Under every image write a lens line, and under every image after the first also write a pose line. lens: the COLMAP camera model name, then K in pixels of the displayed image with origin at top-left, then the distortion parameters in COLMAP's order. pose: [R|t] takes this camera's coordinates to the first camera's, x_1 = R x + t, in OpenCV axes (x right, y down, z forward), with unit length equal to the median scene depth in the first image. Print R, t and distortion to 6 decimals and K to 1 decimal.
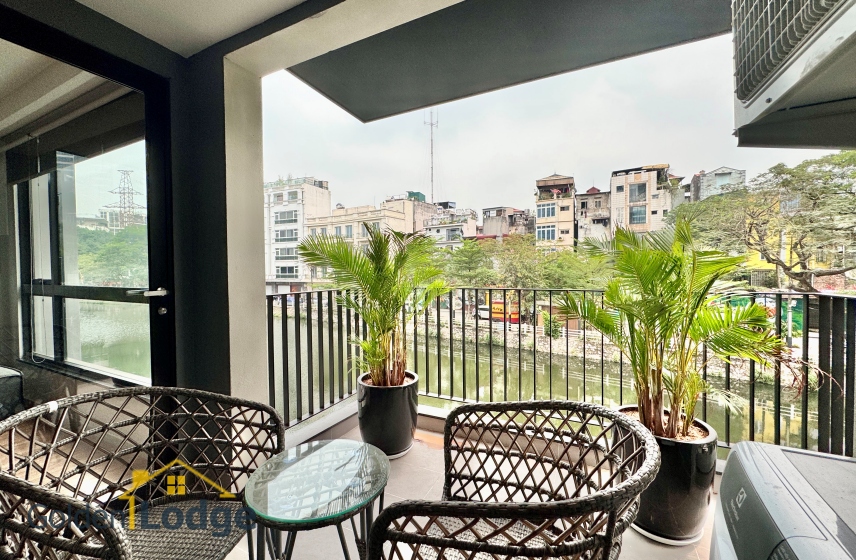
lens RADIAL K [[340.2, 0, 428.0], [0, 340.2, 280.0], [0, 0, 1]] dist [-0.000022, 0.000000]
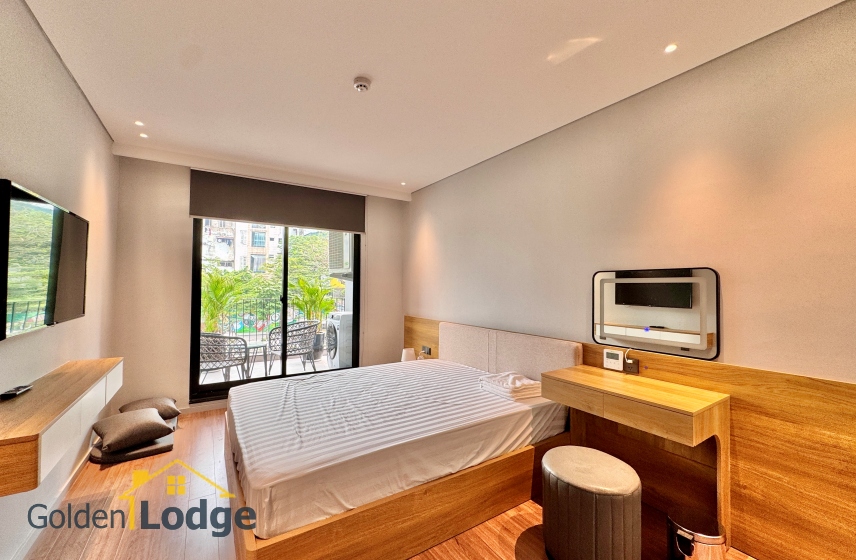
lens RADIAL K [[340.2, 0, 428.0], [0, 340.2, 280.0], [0, 0, 1]] dist [-0.000022, 0.000000]
pose [[0.513055, 0.029495, 0.857849, -0.074575], [0.011976, 0.999066, -0.041513, 0.000637], [-0.858272, 0.031572, 0.512222, -0.078699]]
